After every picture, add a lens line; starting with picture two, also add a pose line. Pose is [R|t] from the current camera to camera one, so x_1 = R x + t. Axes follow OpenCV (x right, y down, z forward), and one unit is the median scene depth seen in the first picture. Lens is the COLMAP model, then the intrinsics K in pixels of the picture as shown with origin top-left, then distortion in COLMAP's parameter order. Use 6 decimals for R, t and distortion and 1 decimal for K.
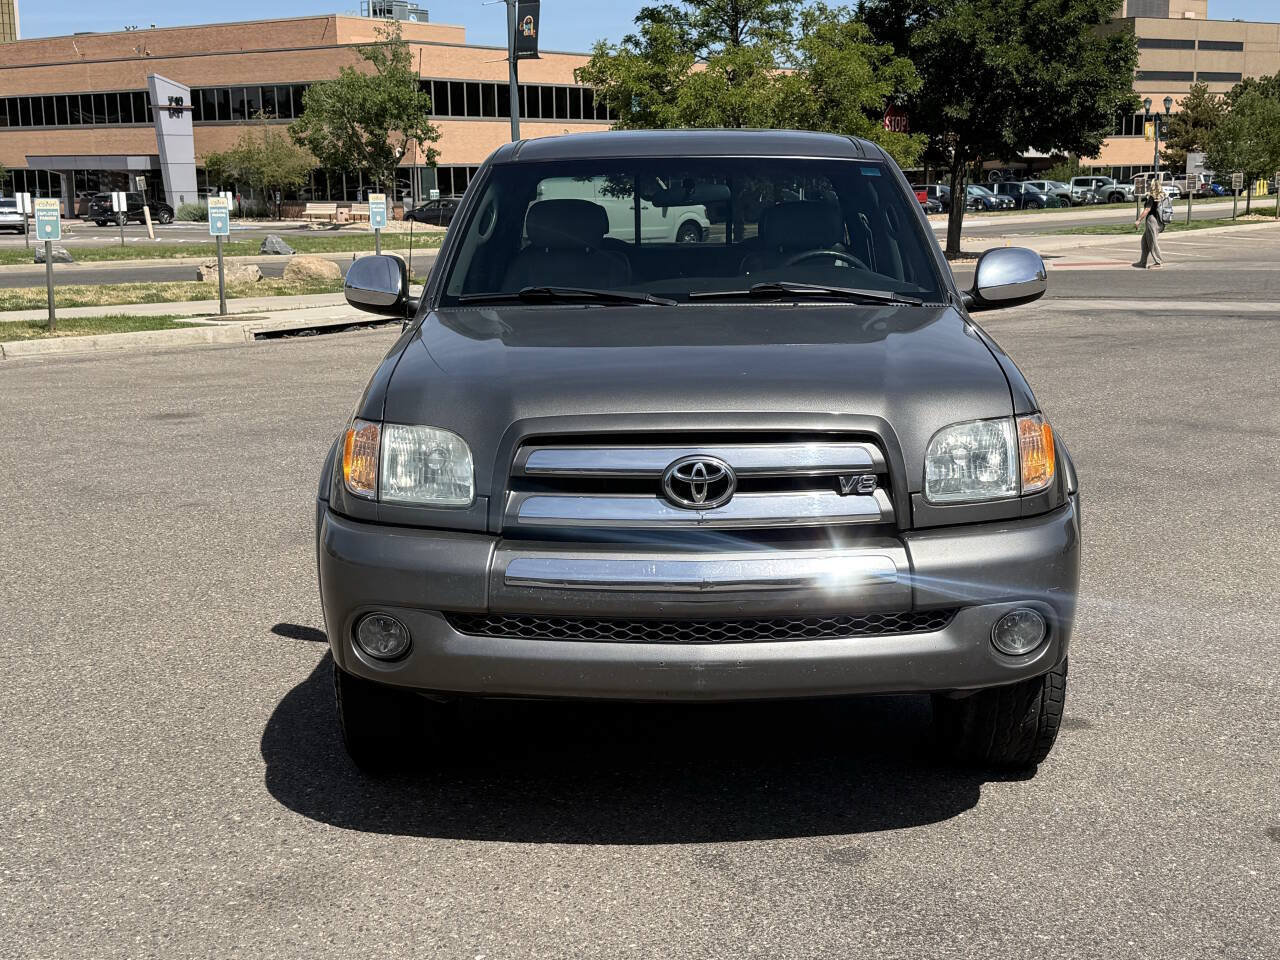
lens RADIAL K [[1706.1, 0, 659.0], [0, 1706.1, 481.0], [0, 0, 1]] dist [0.203575, -0.487393]
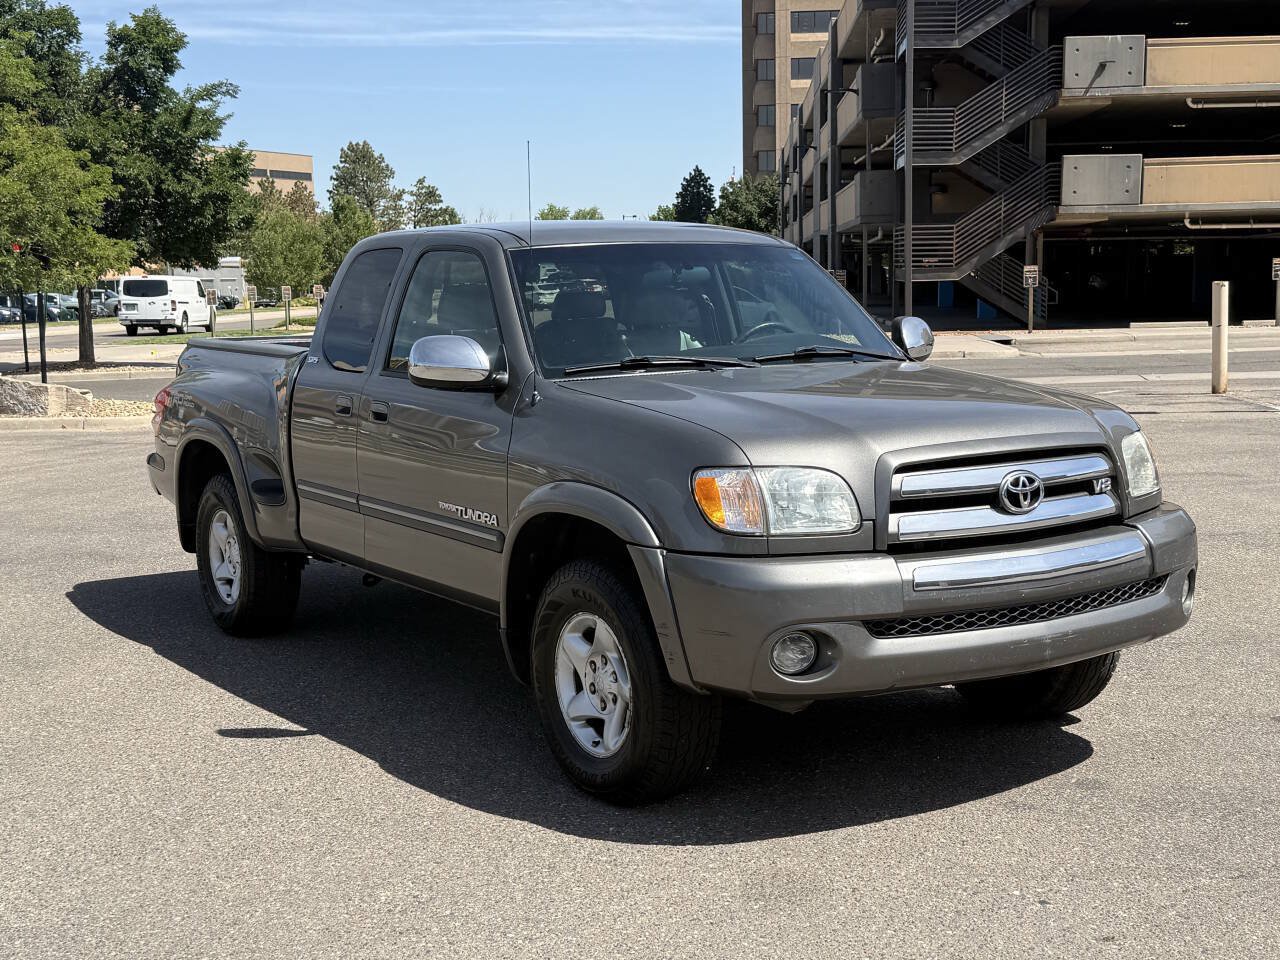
lens RADIAL K [[1706.1, 0, 659.0], [0, 1706.1, 481.0], [0, 0, 1]] dist [0.203575, -0.487393]
pose [[0.827273, -0.070038, 0.557417, -0.121907], [0.106301, 0.993790, -0.032897, 0.000794], [-0.551651, 0.086469, 0.829581, 0.015147]]
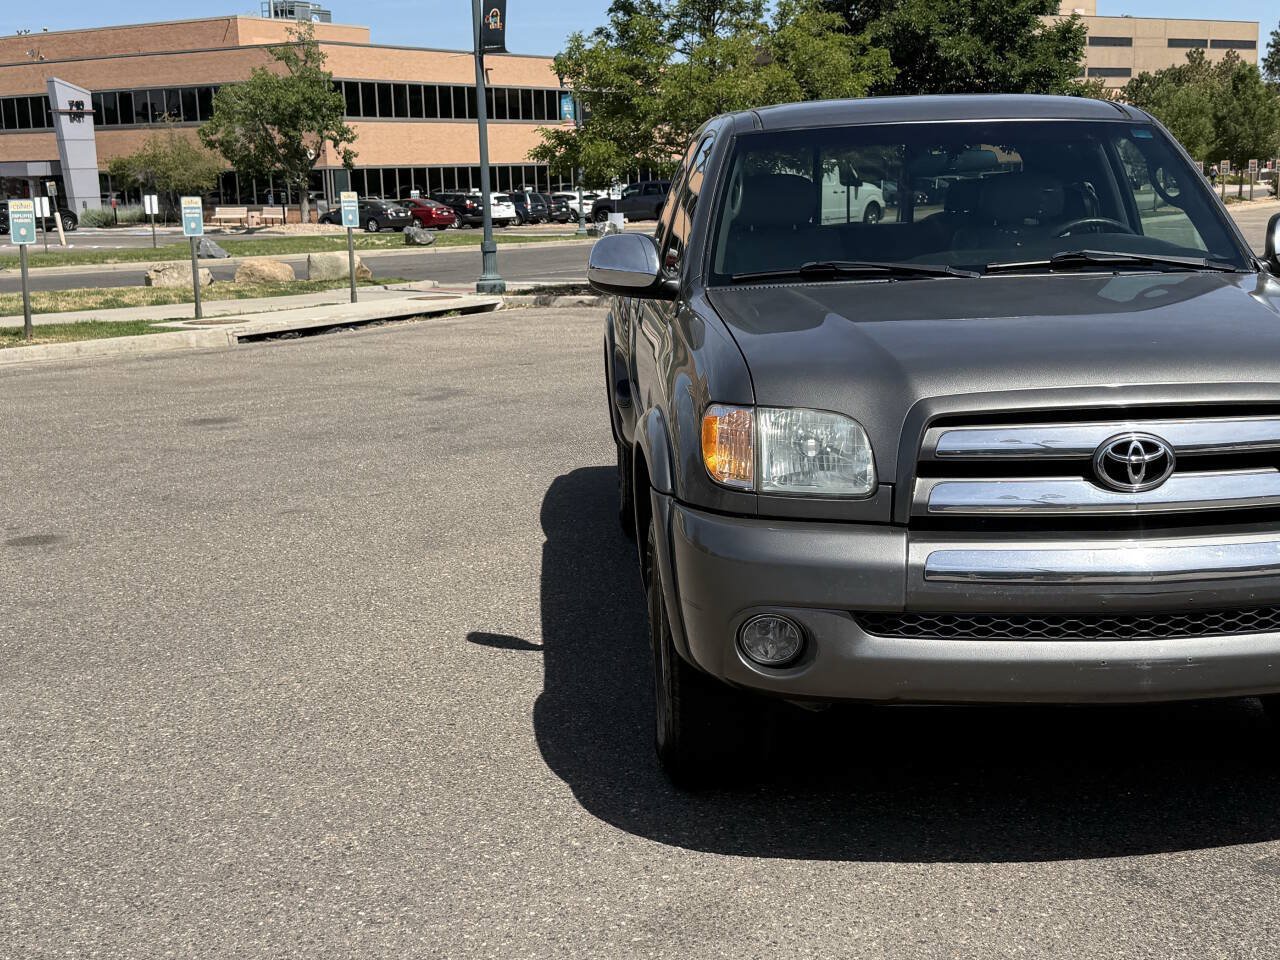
lens RADIAL K [[1699.2, 0, 661.7], [0, 1699.2, 479.0], [0, 0, 1]] dist [0.248284, -0.662085]
pose [[0.997792, -0.025023, 0.061530, -0.038896], [0.025117, 0.999684, -0.000741, 0.000580], [-0.061492, 0.002285, 0.998105, 0.014046]]
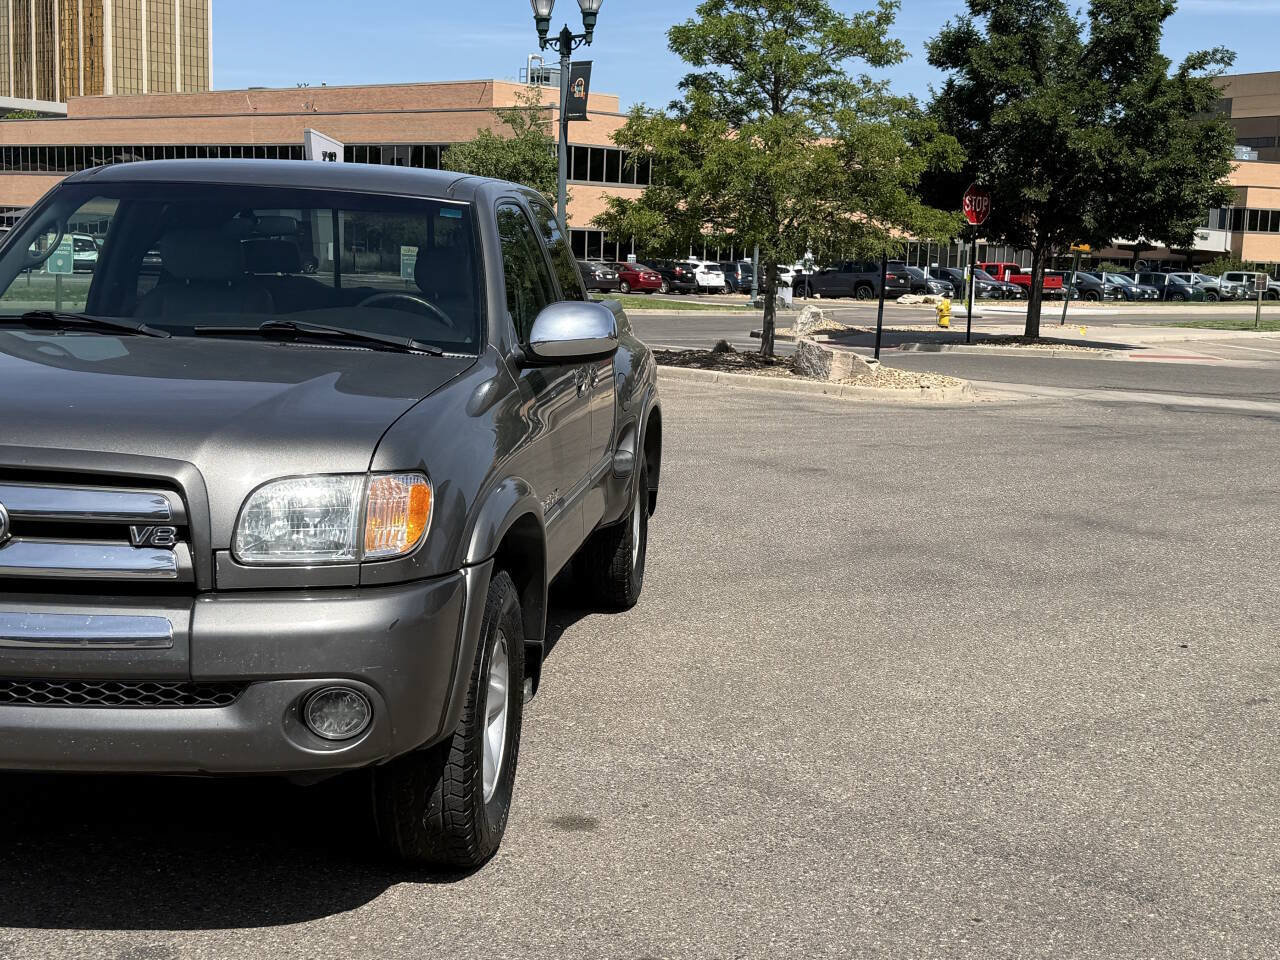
lens RADIAL K [[1706.1, 0, 659.0], [0, 1706.1, 481.0], [0, 0, 1]] dist [0.203575, -0.487393]
pose [[0.993562, 0.061792, -0.094954, 0.064144], [-0.065624, 0.997129, -0.037778, -0.001381], [0.092347, 0.043766, 0.994765, 0.017510]]
